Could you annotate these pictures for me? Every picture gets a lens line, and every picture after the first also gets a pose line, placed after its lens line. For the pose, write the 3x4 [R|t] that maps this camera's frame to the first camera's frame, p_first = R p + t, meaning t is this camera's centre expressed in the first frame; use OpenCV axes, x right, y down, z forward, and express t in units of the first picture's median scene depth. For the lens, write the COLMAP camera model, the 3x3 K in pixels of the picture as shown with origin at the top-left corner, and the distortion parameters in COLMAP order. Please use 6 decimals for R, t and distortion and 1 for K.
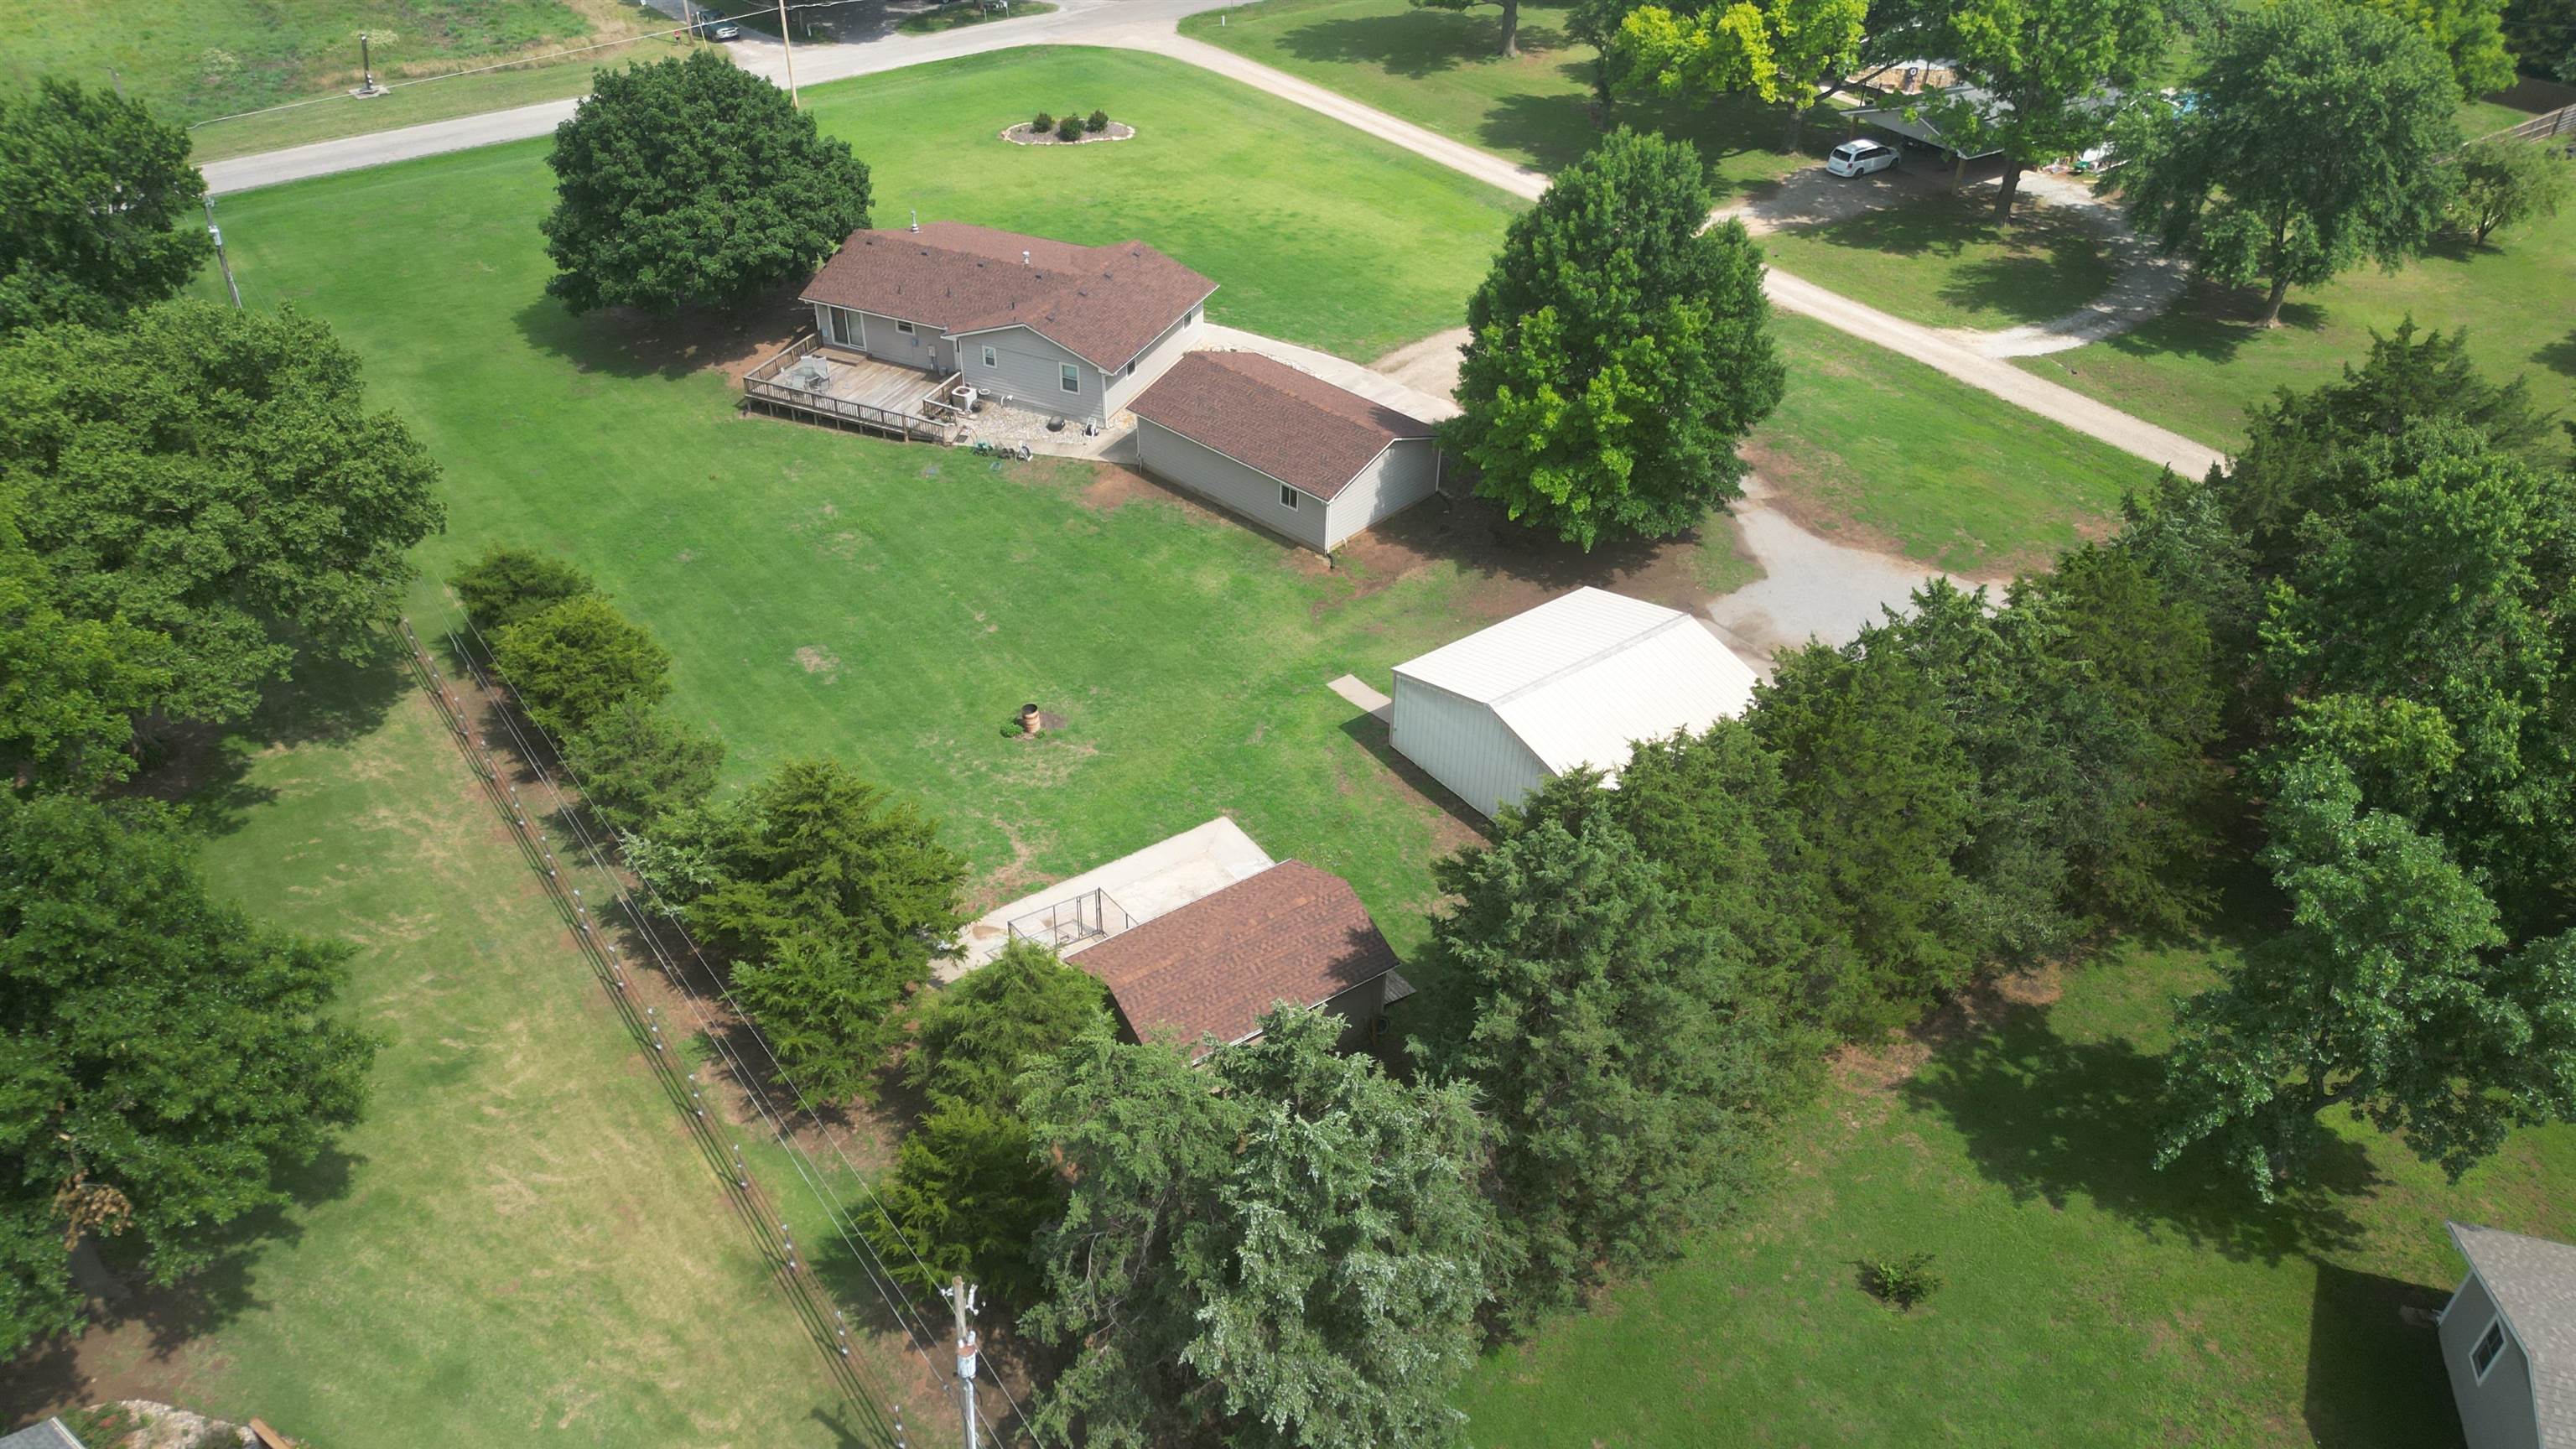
lens RADIAL K [[1811.1, 0, 1287.7], [0, 1811.1, 745.5], [0, 0, 1]] dist [0.062430, -0.048489]
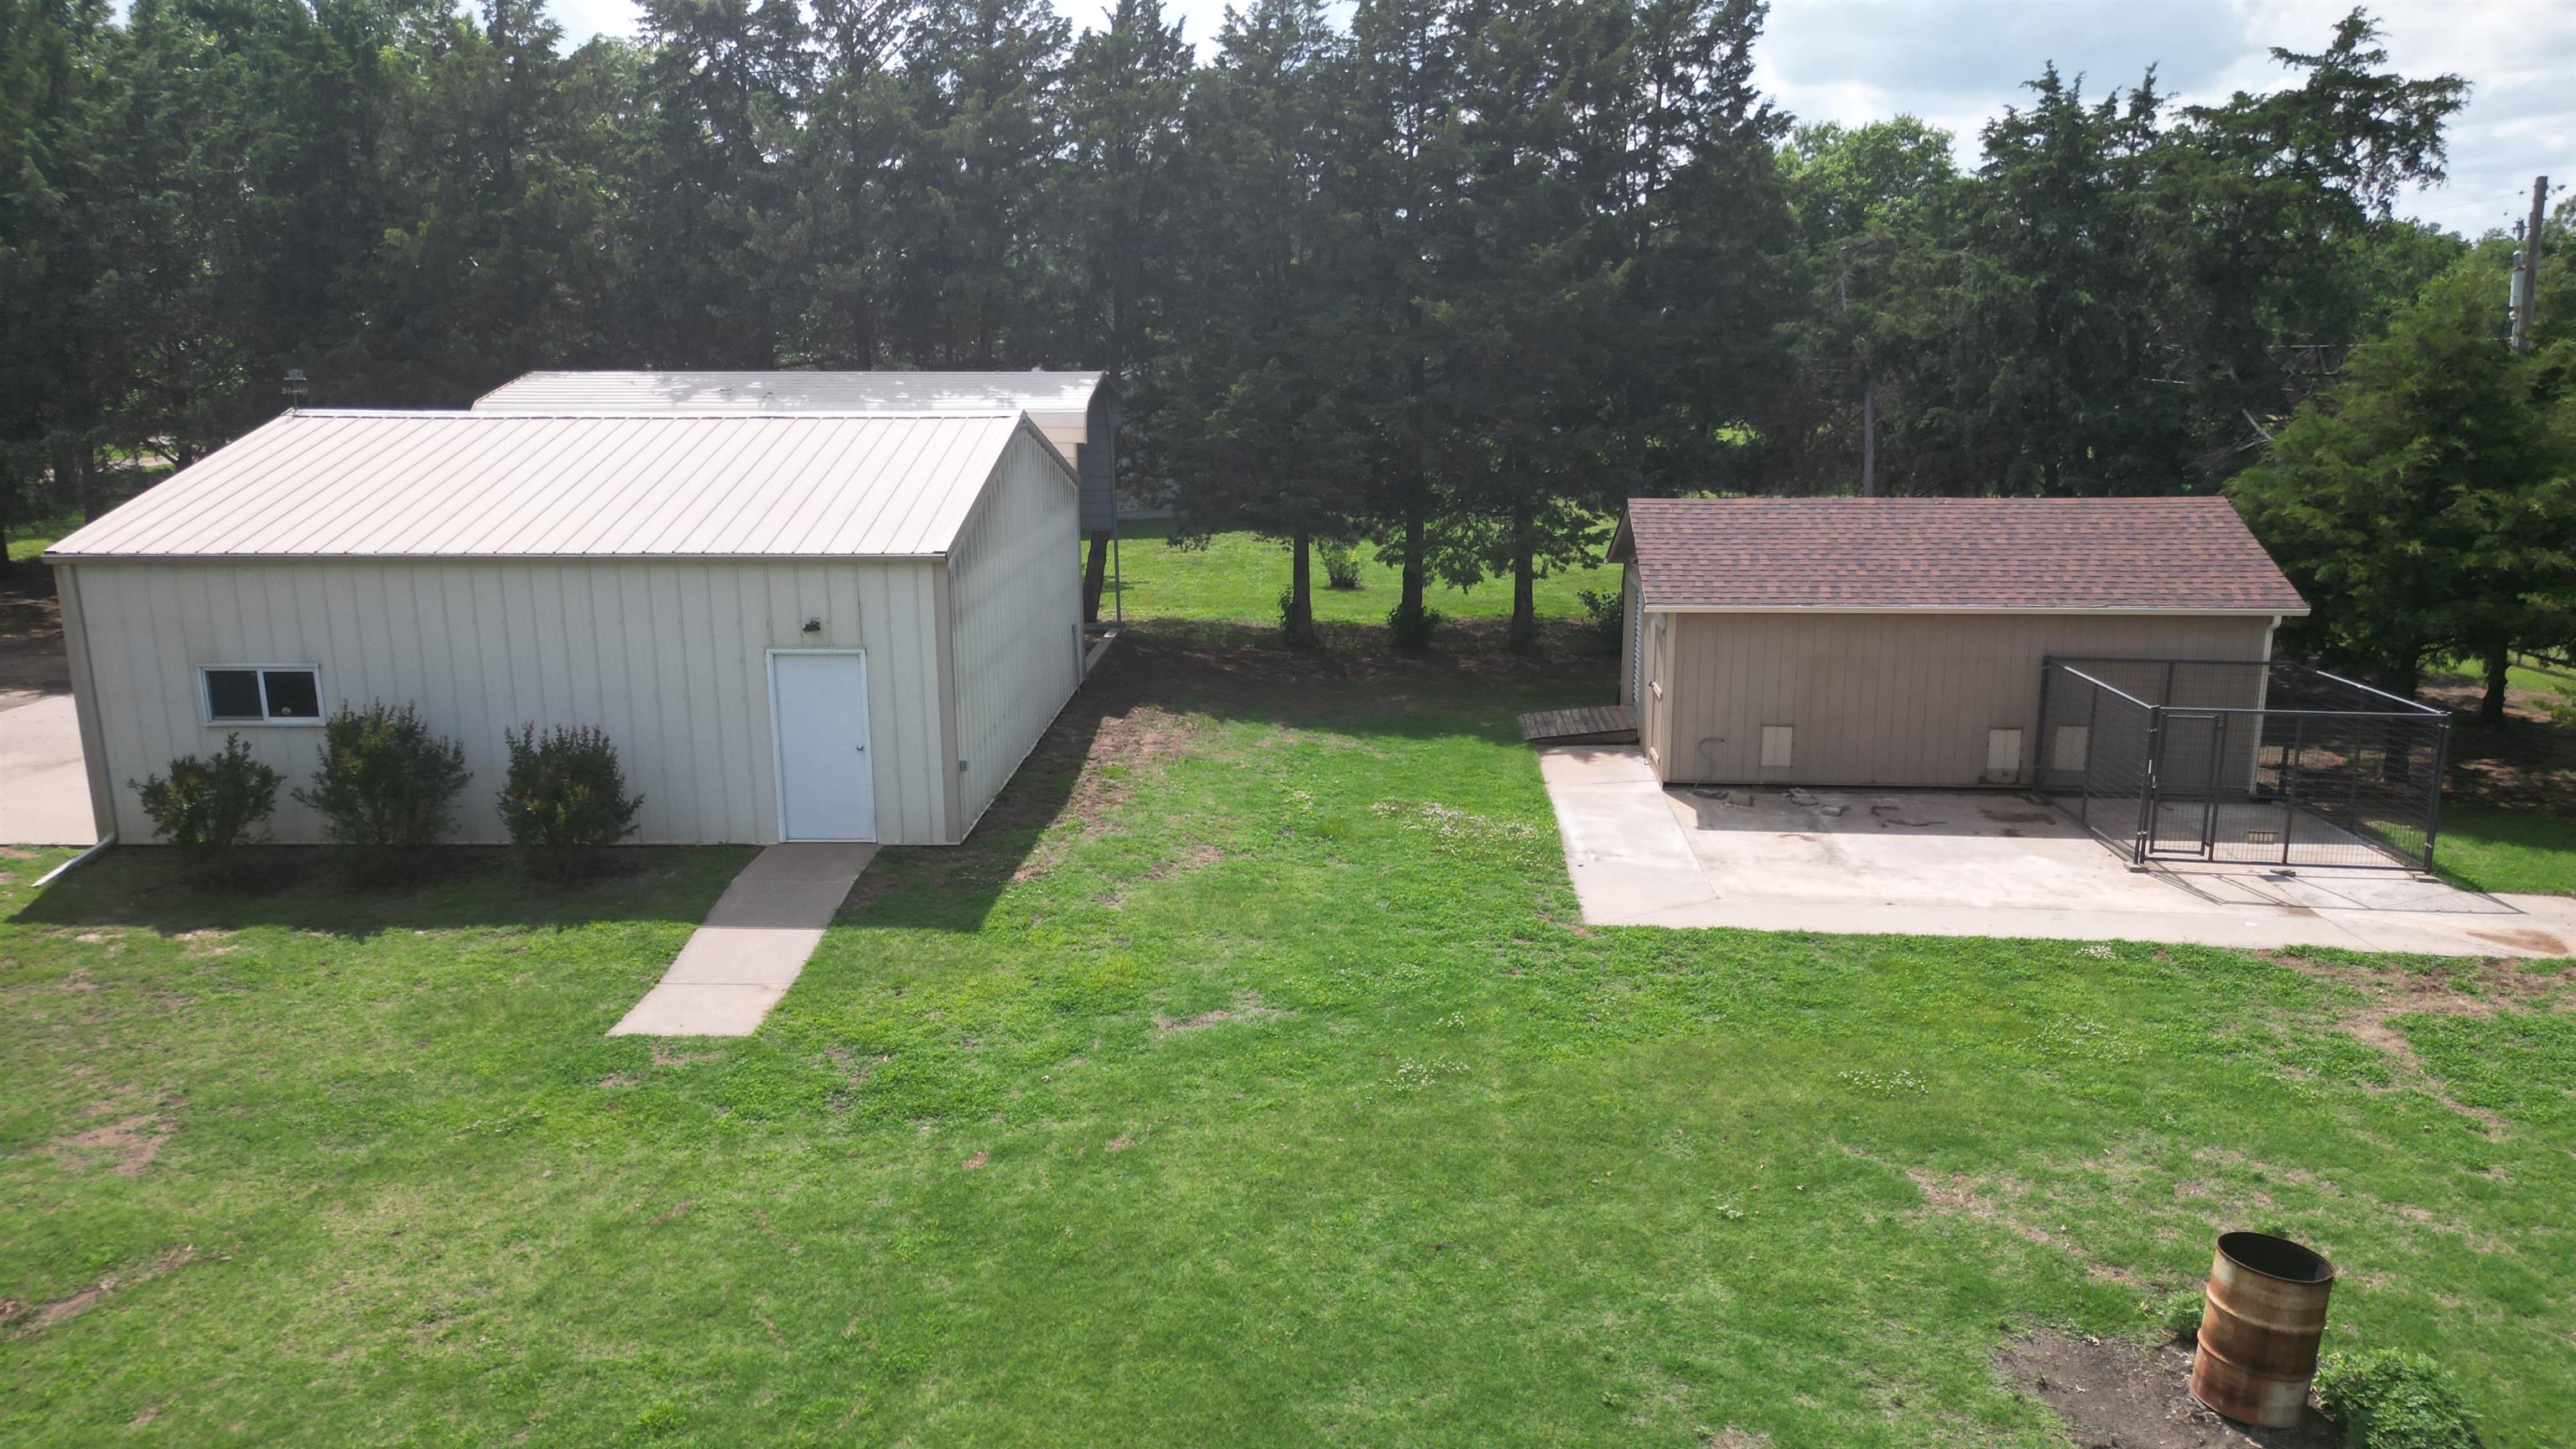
lens RADIAL K [[1811.1, 0, 1295.1], [0, 1811.1, 719.0], [0, 0, 1]] dist [0.062430, -0.048489]
pose [[-0.780160, -0.156497, 0.605689, -0.131860], [0.354504, 0.687143, 0.634163, -0.147719], [-0.515440, 0.709467, -0.480602, 0.868746]]
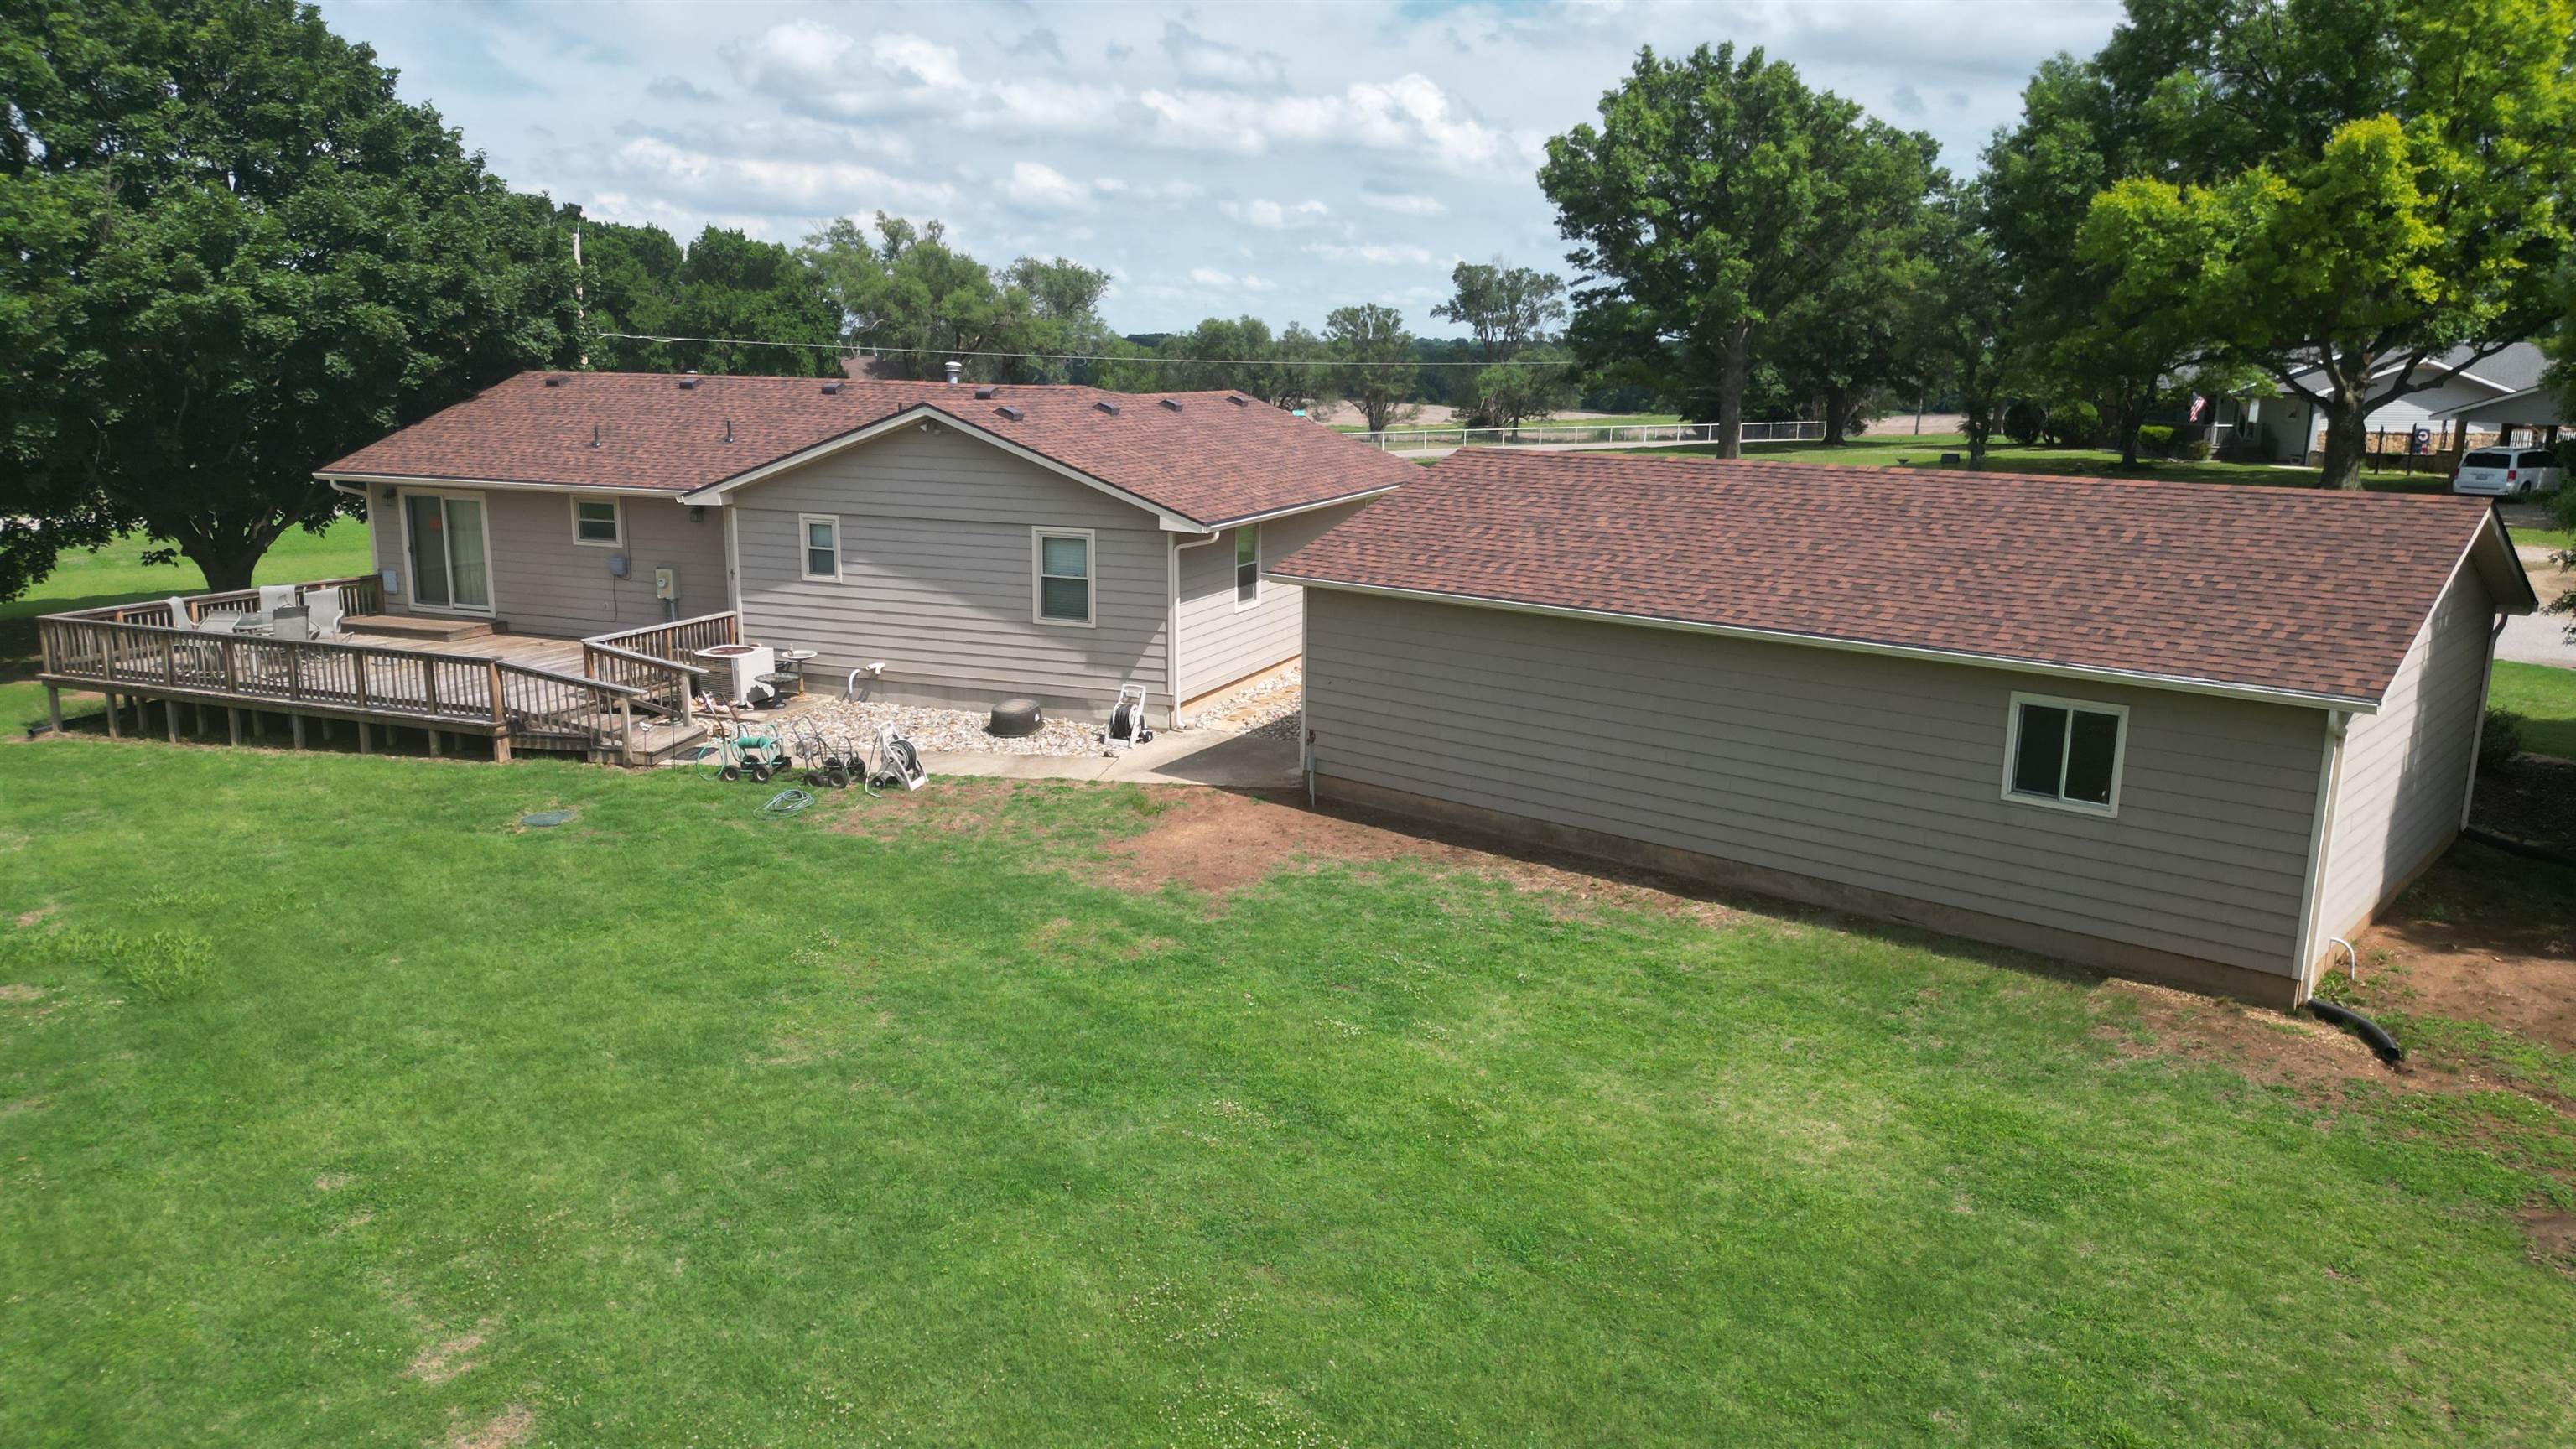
lens RADIAL K [[1811.1, 0, 1269.9], [0, 1811.1, 778.2], [0, 0, 1]] dist [0.062430, -0.048489]
pose [[0.999710, -0.023103, 0.006843, -0.088699], [0.023955, 0.922369, -0.385566, -0.047792], [0.002596, 0.385618, 0.922655, 0.737052]]
